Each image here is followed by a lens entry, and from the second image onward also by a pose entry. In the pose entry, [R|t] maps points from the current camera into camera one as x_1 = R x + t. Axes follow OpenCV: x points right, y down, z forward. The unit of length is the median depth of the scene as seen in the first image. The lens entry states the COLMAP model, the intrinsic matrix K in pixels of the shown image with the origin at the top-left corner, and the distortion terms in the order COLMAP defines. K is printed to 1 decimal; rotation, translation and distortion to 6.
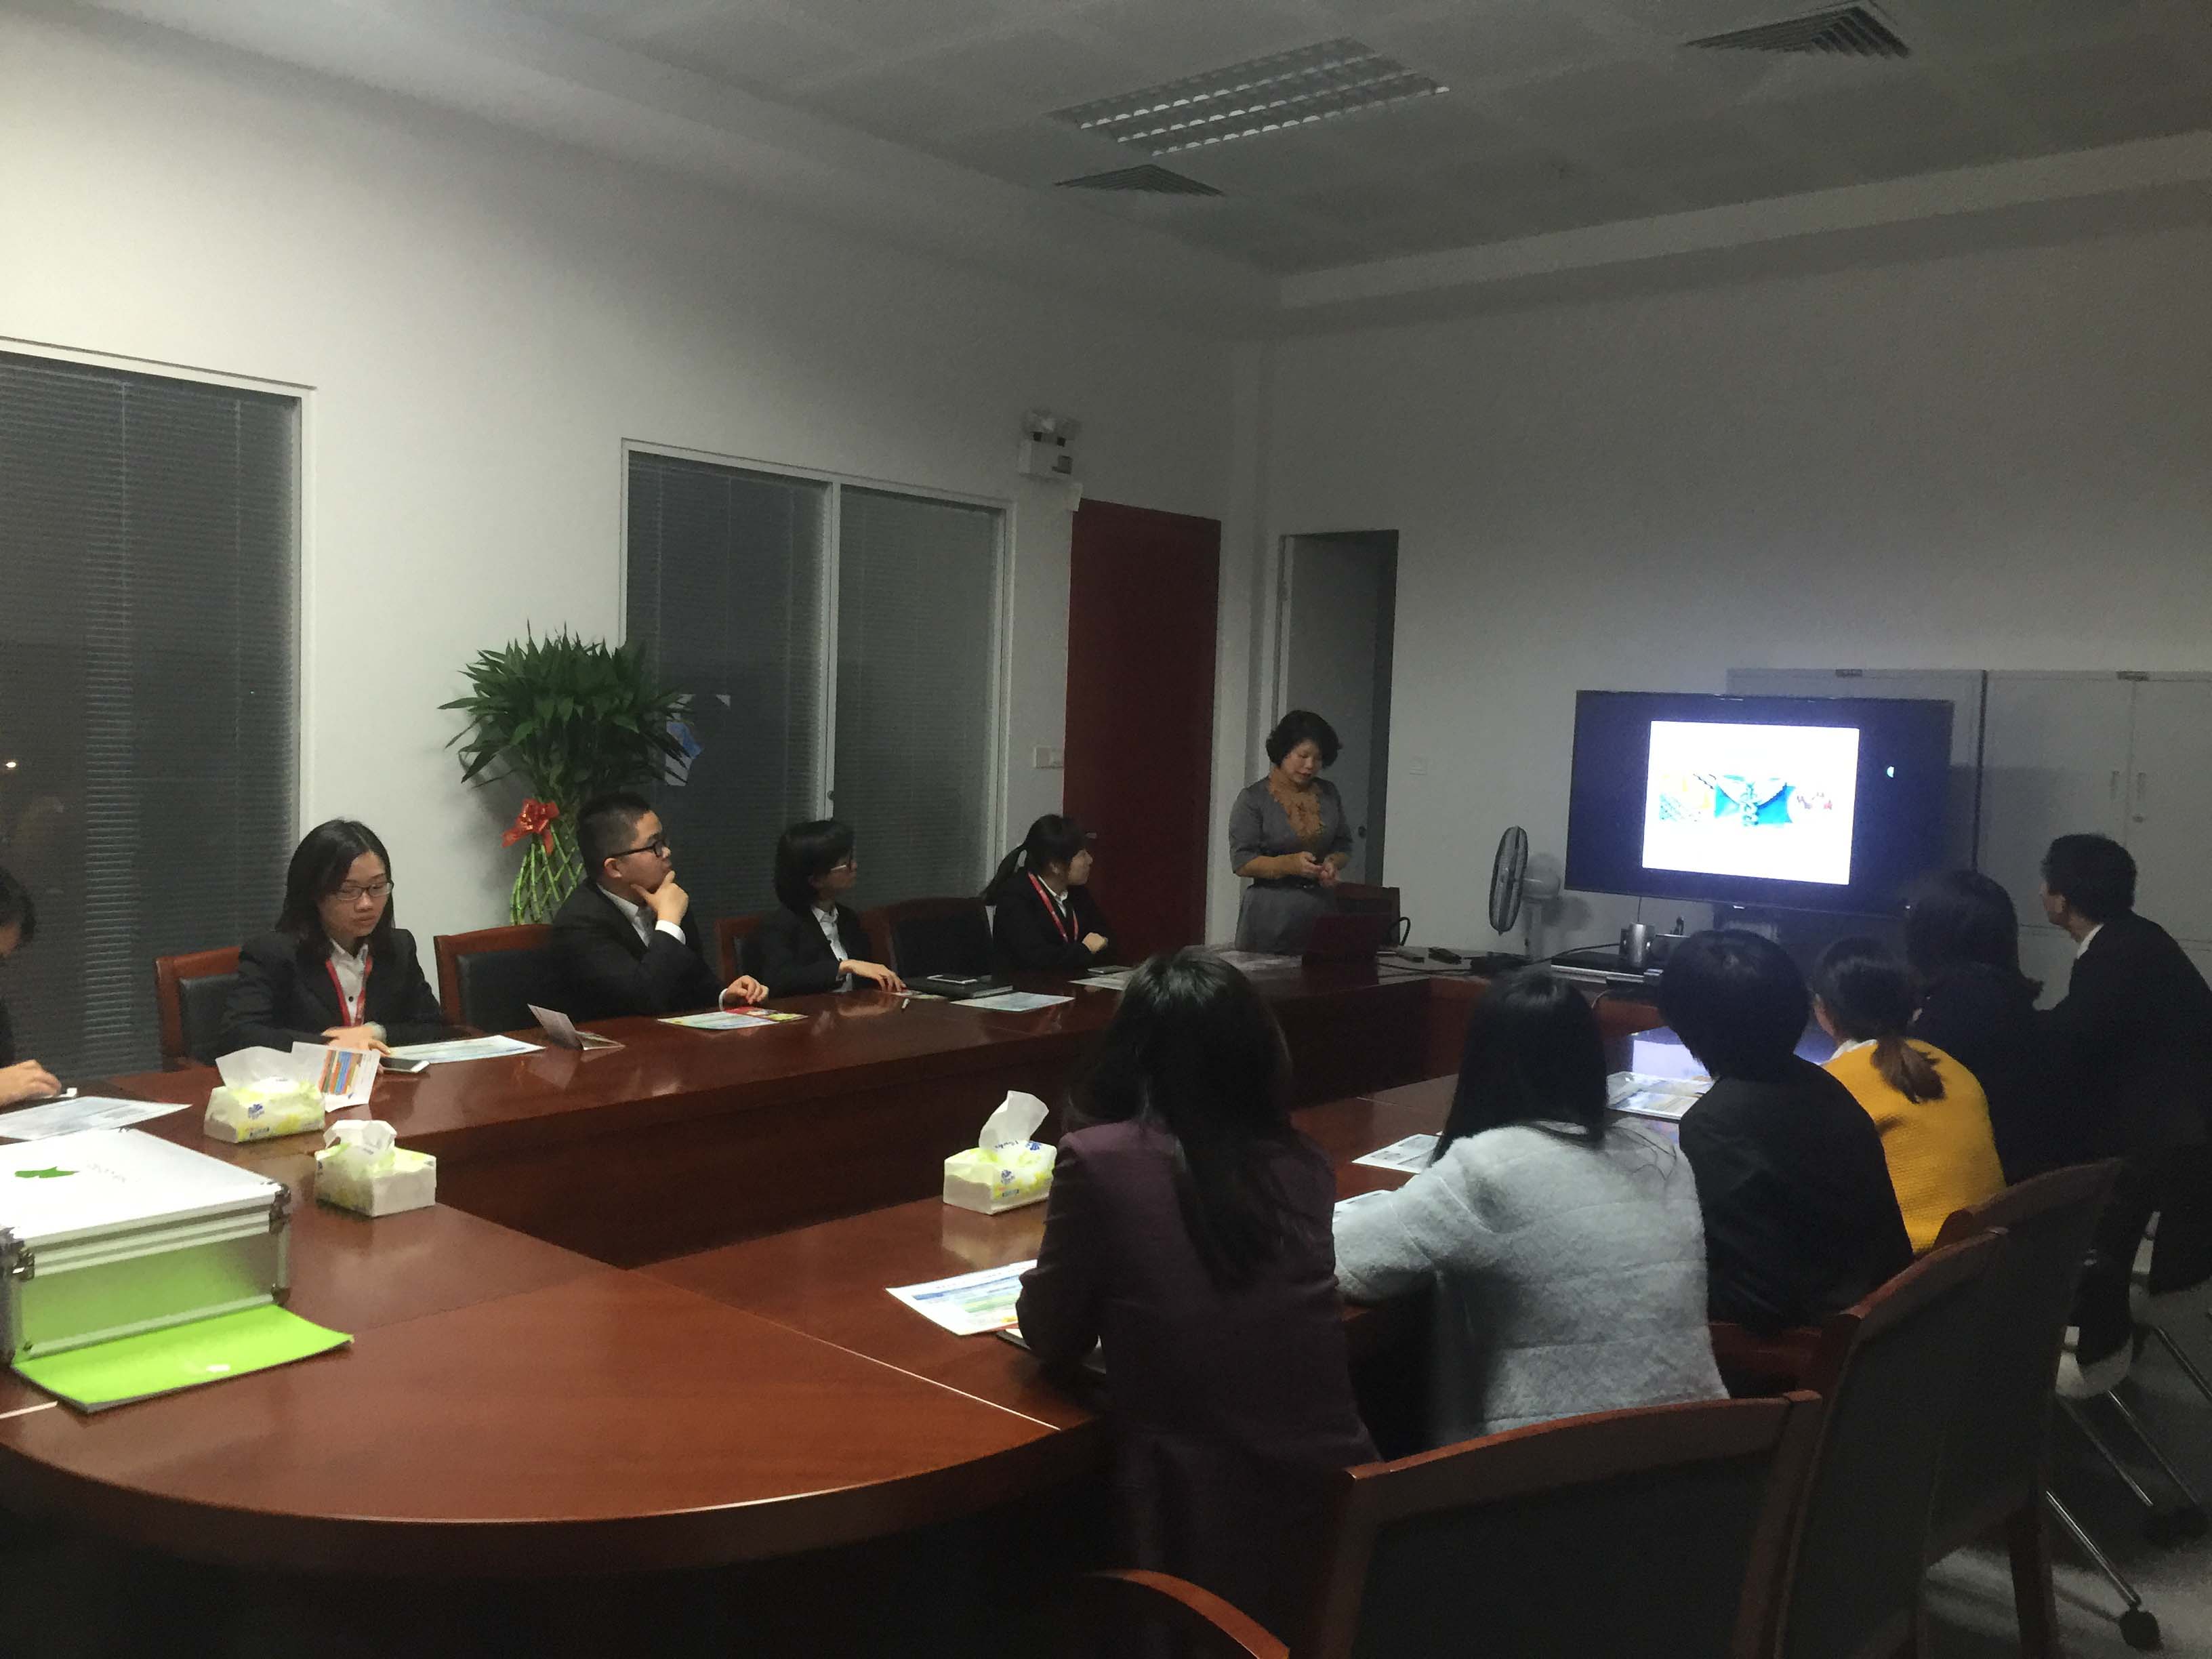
lens RADIAL K [[1857.8, 0, 1106.0], [0, 1857.8, 829.5], [0, 0, 1]] dist [0.075555, -0.119108]
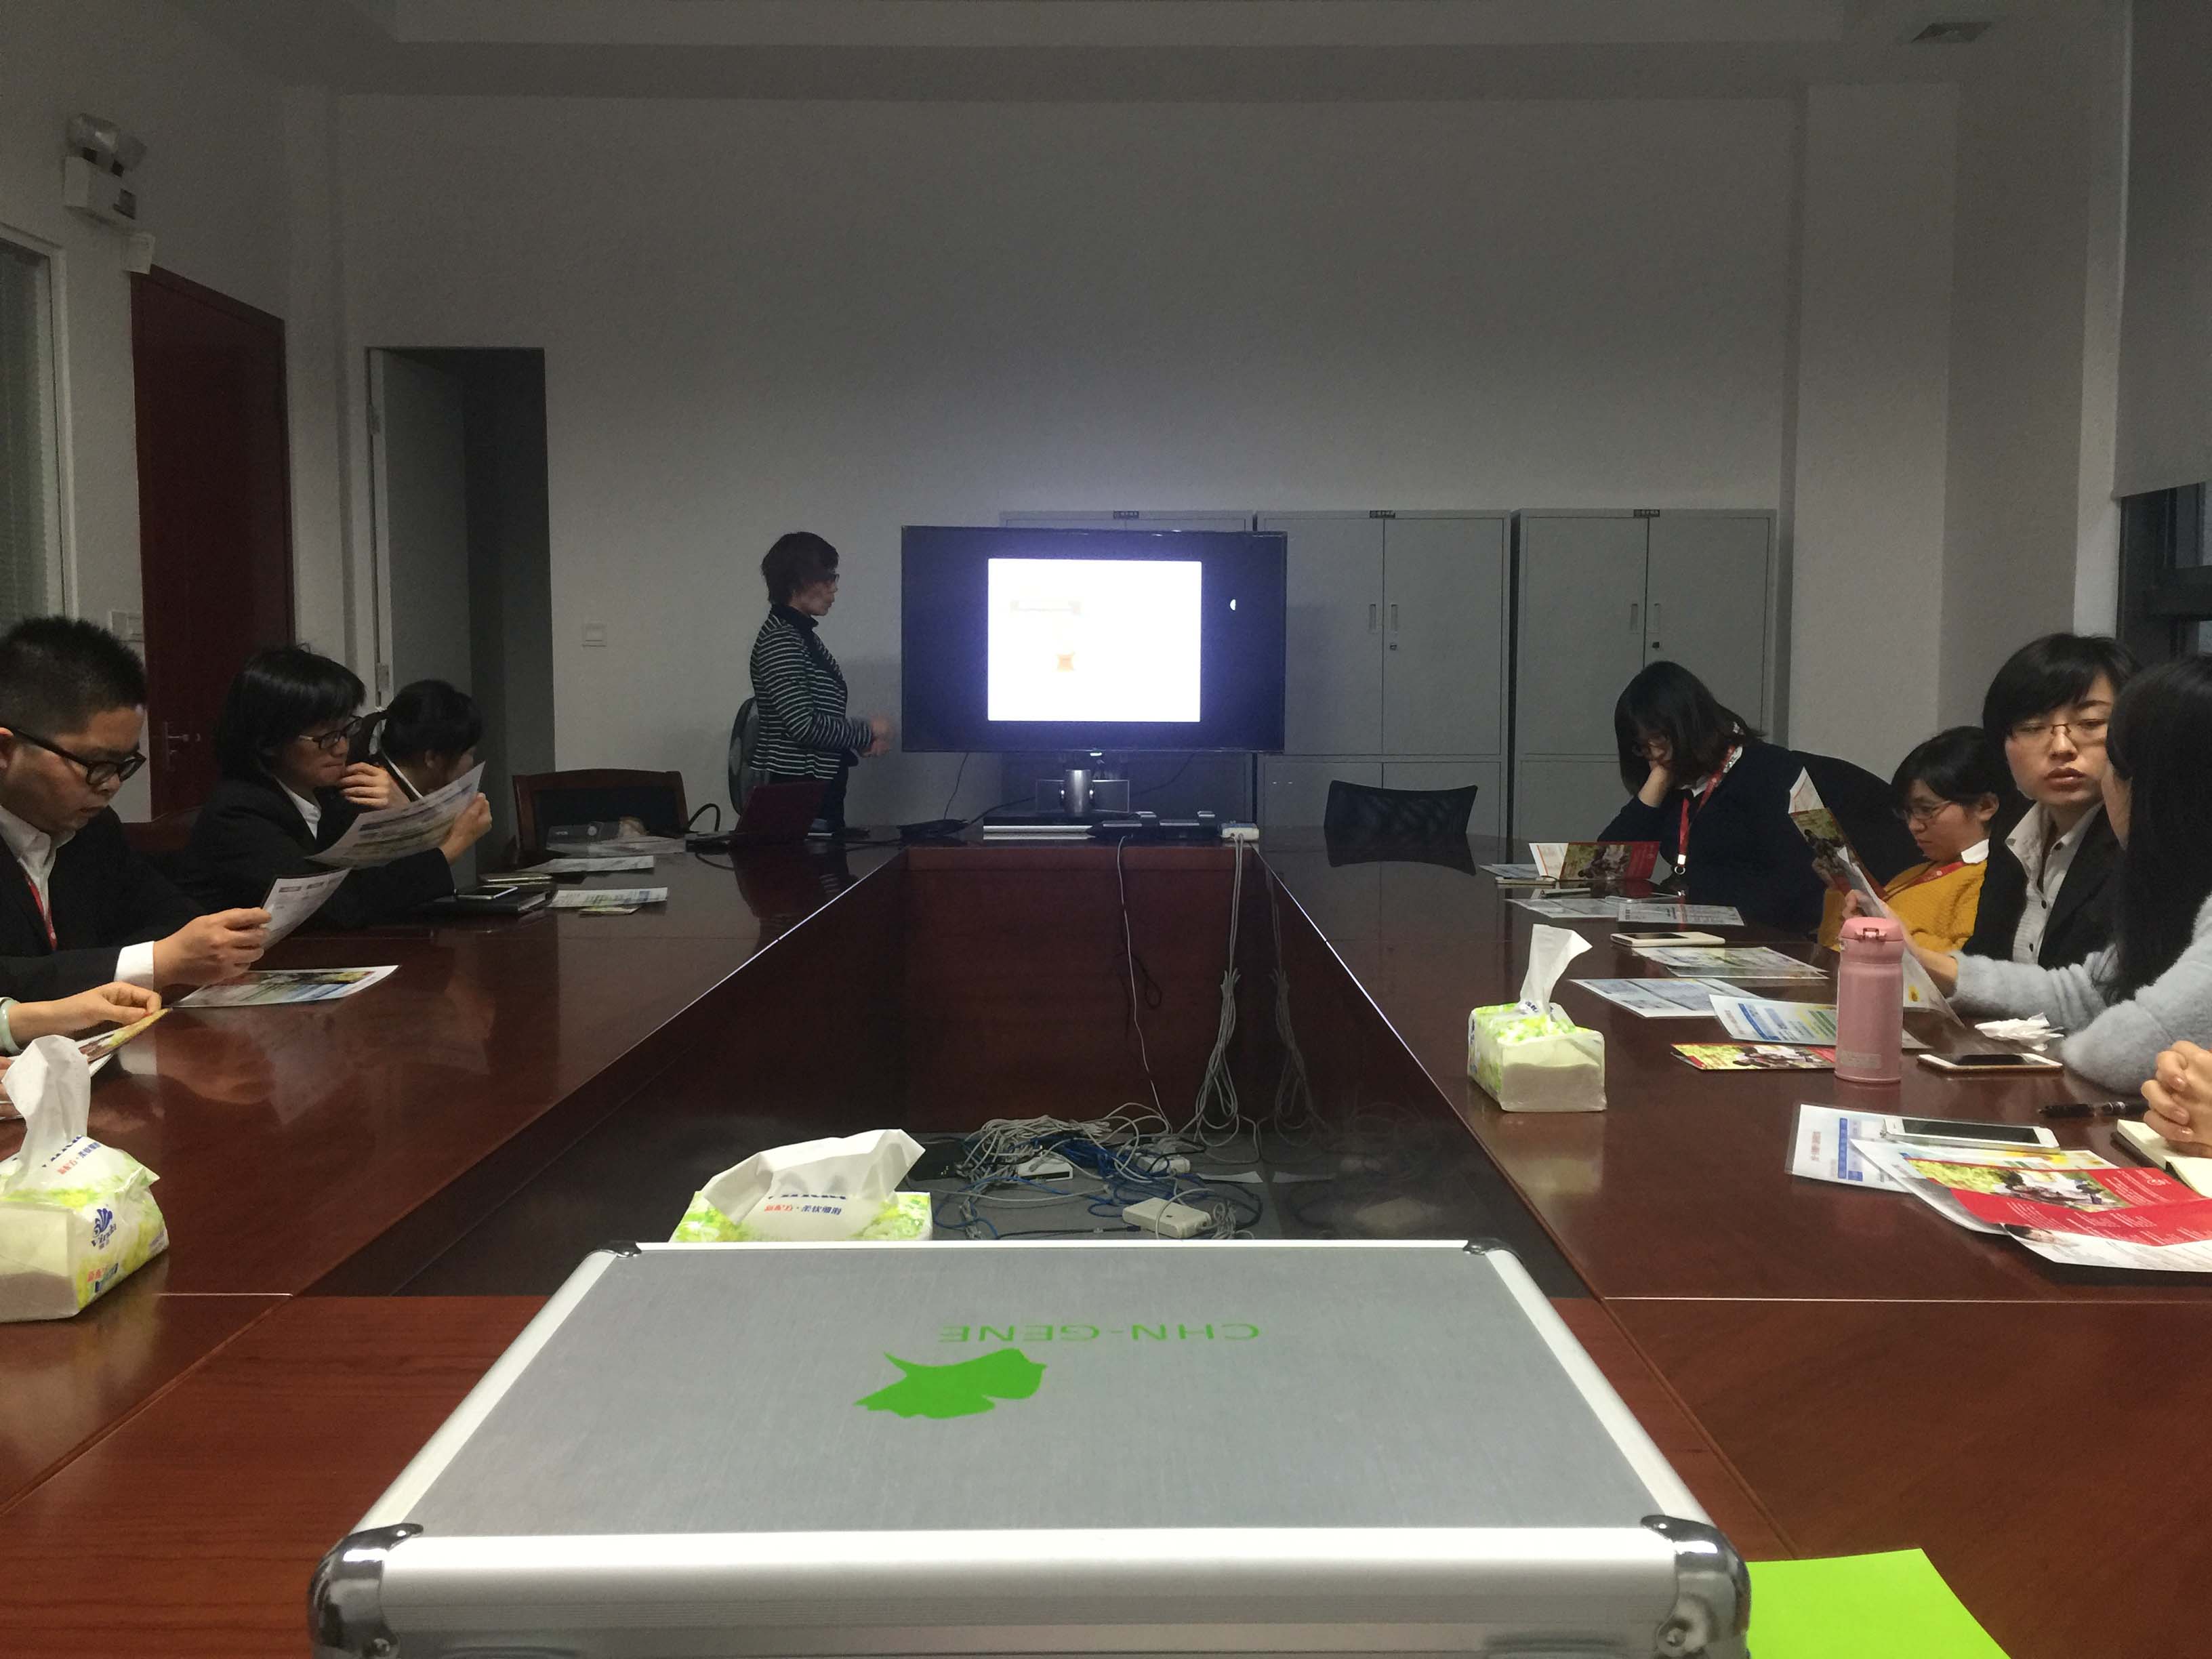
lens RADIAL K [[1877.0, 0, 1106.0], [0, 1877.0, 829.5], [0, 0, 1]] dist [0.014986, 0.006891]
pose [[0.745724, -0.086222, 0.660652, -0.391198], [0.068486, 0.996258, 0.052717, 0.040154], [-0.662726, 0.005933, 0.748839, 0.387691]]
